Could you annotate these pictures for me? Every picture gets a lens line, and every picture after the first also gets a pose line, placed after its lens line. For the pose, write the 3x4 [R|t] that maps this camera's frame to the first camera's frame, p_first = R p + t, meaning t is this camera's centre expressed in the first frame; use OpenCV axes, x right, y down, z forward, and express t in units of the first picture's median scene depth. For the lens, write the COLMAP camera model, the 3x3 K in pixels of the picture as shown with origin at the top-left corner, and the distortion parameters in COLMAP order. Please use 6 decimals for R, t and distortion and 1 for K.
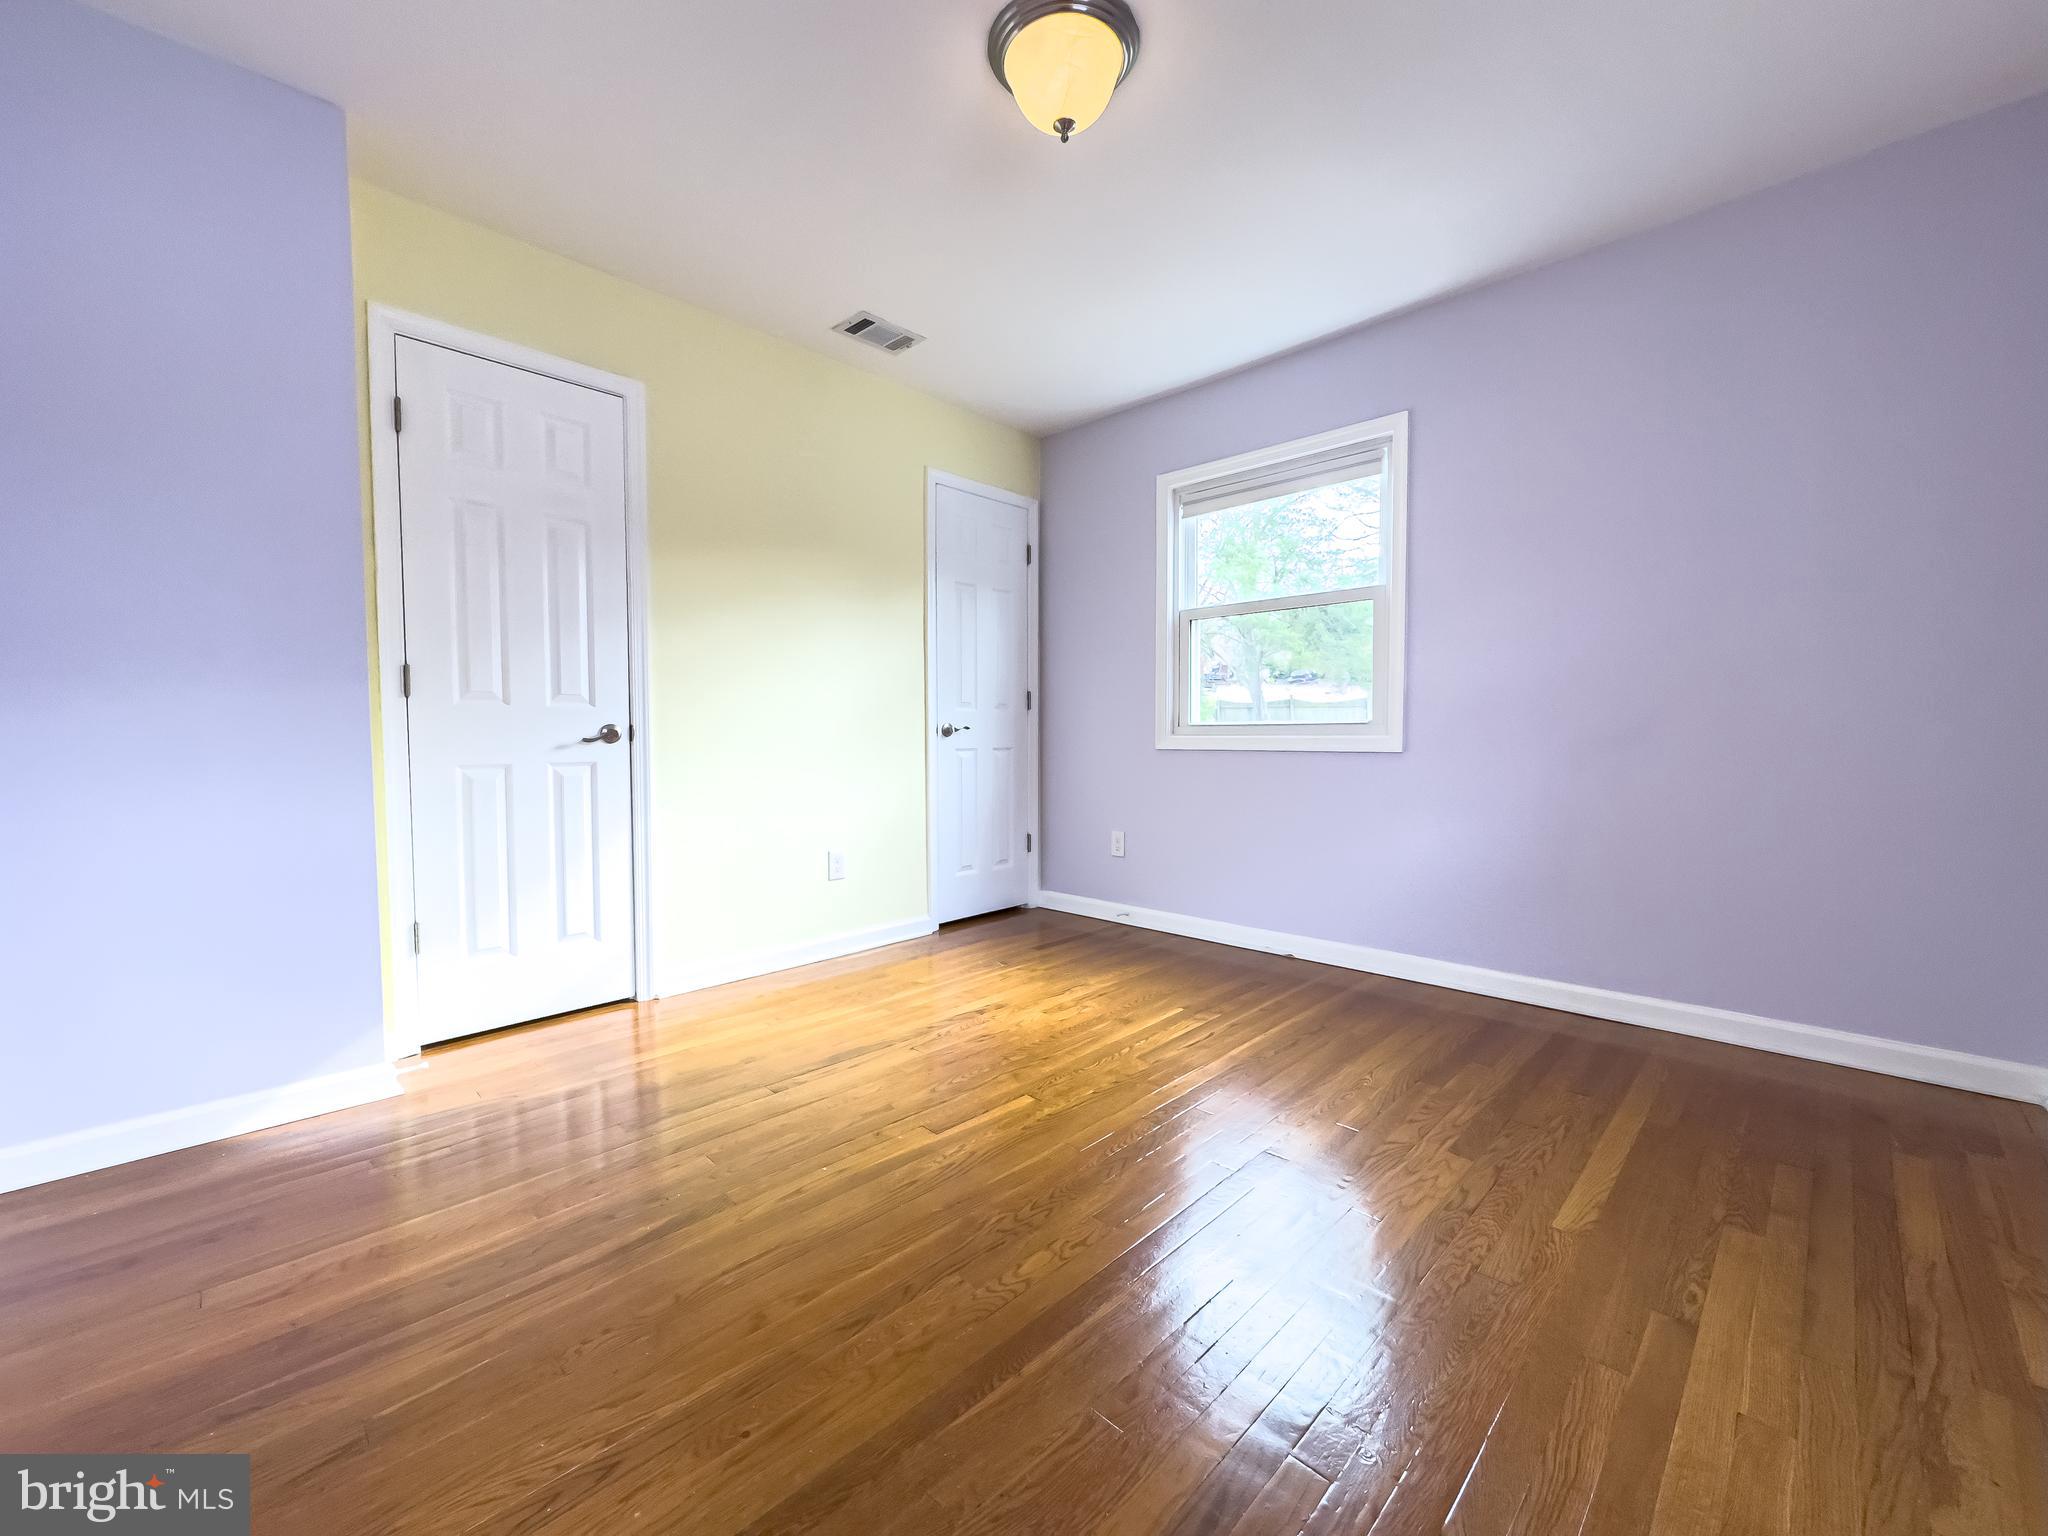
lens RADIAL K [[821.1, 0, 1017.7], [0, 821.1, 772.7], [0, 0, 1]] dist [-0.002496, -0.000434]
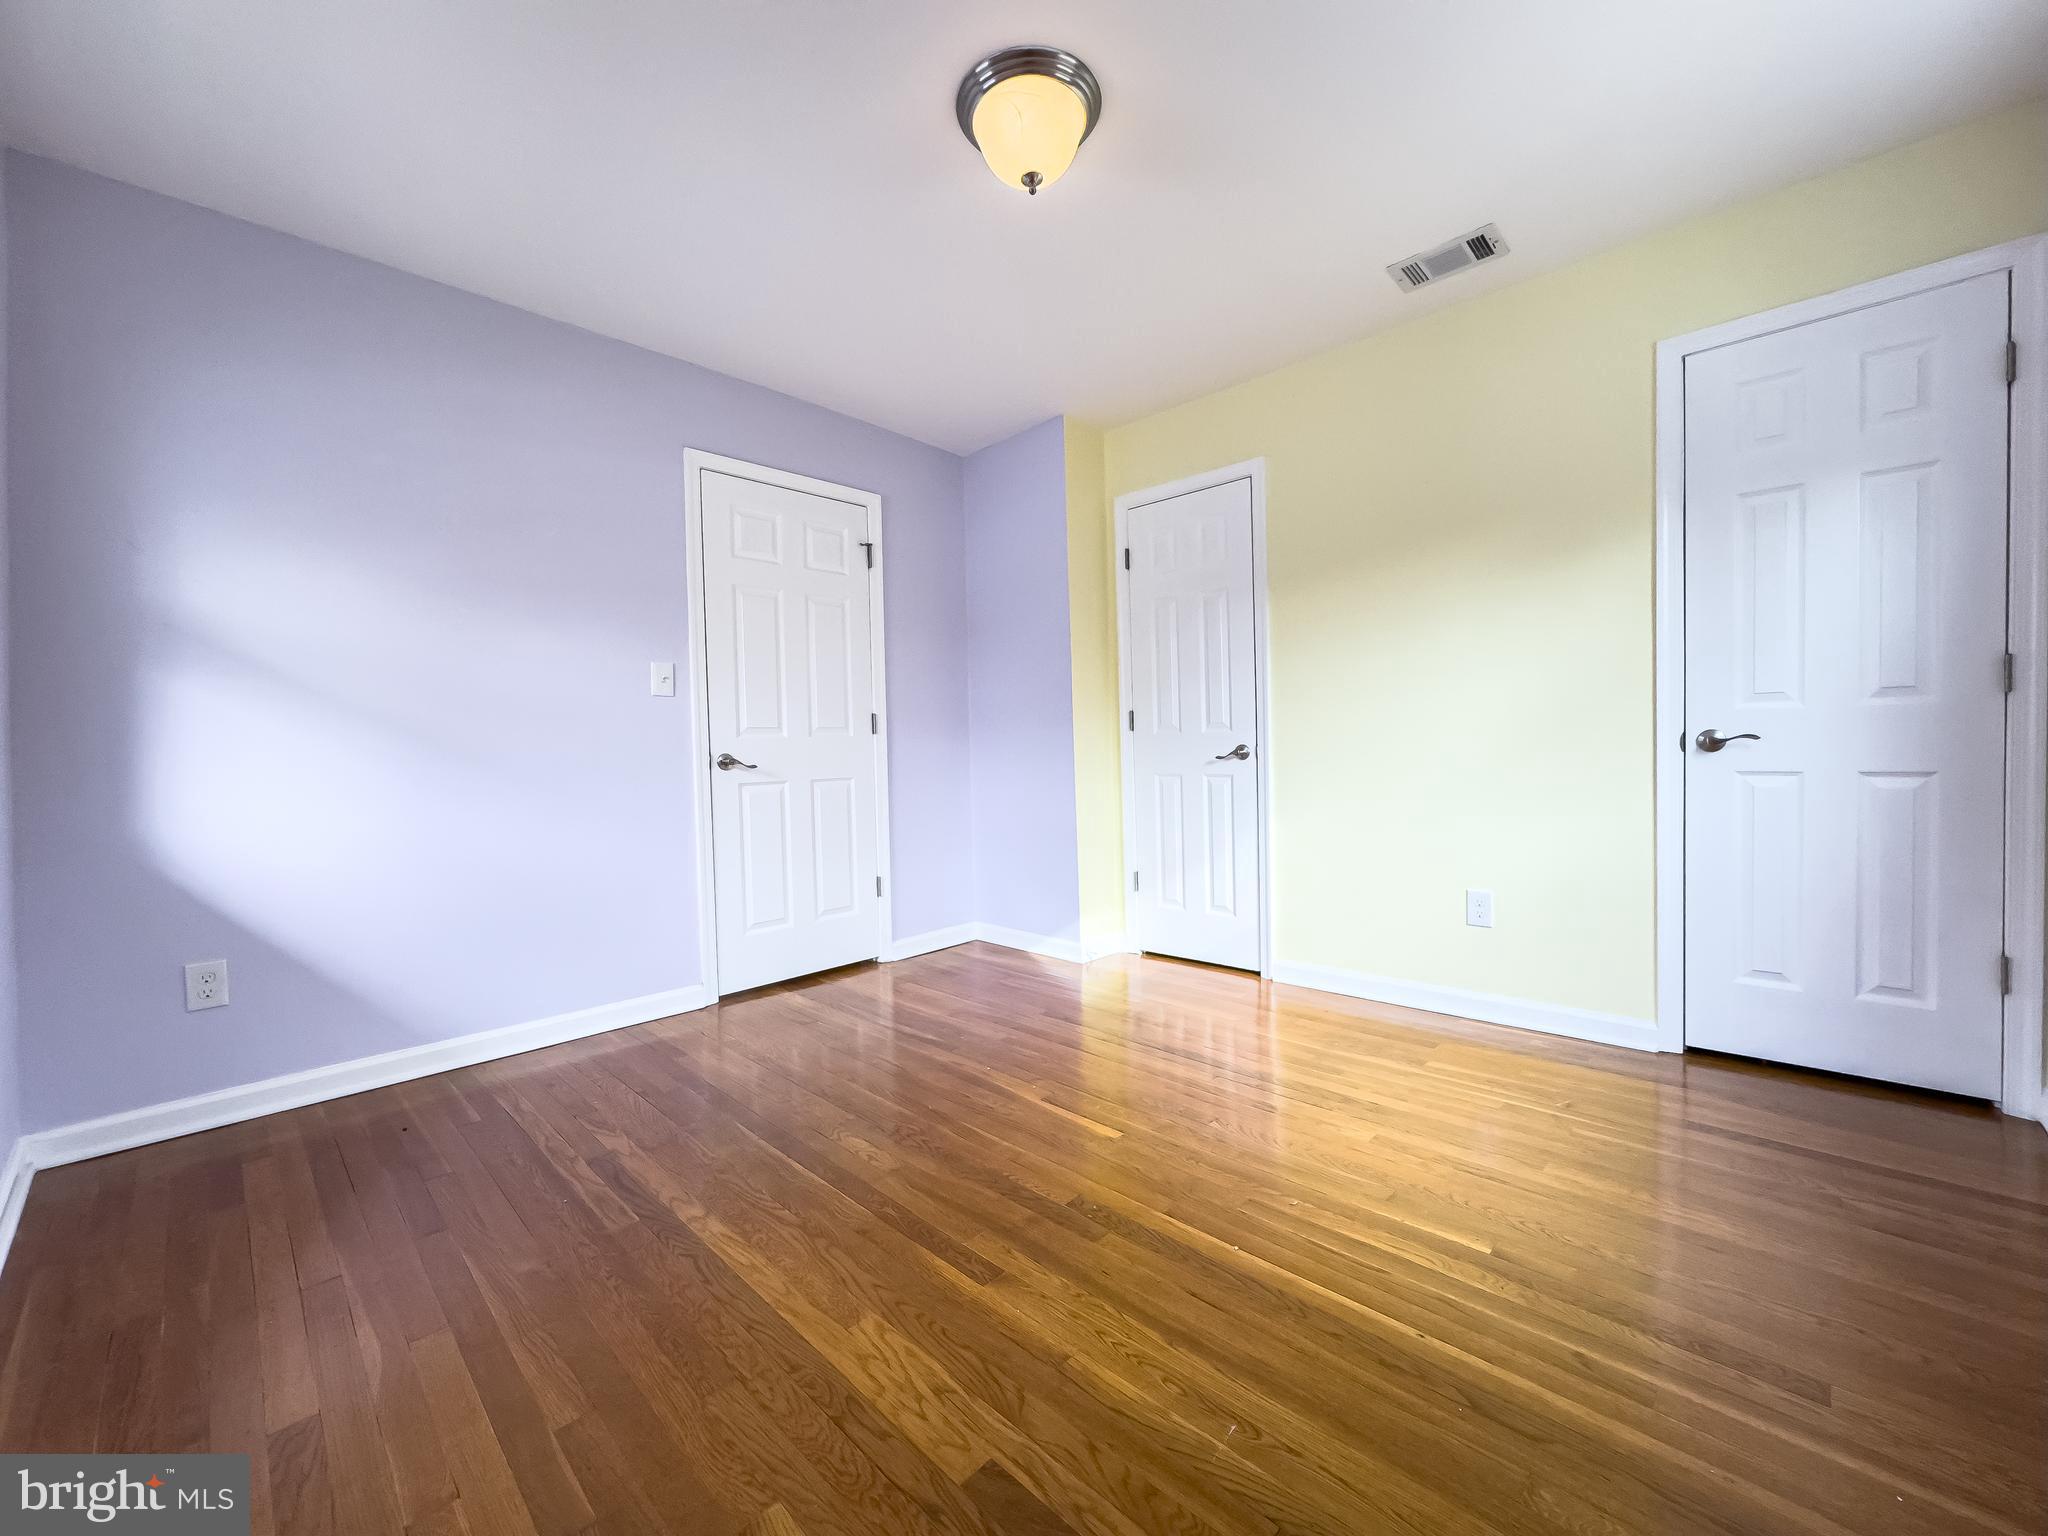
lens RADIAL K [[821.1, 0, 1024.3], [0, 821.1, 769.5], [0, 0, 1]] dist [-0.002496, -0.000434]
pose [[-0.002740, 0.026443, -0.999647, 0.757433], [-0.027222, 0.999278, 0.026508, -0.045877], [0.999626, 0.027285, -0.002019, 0.684705]]
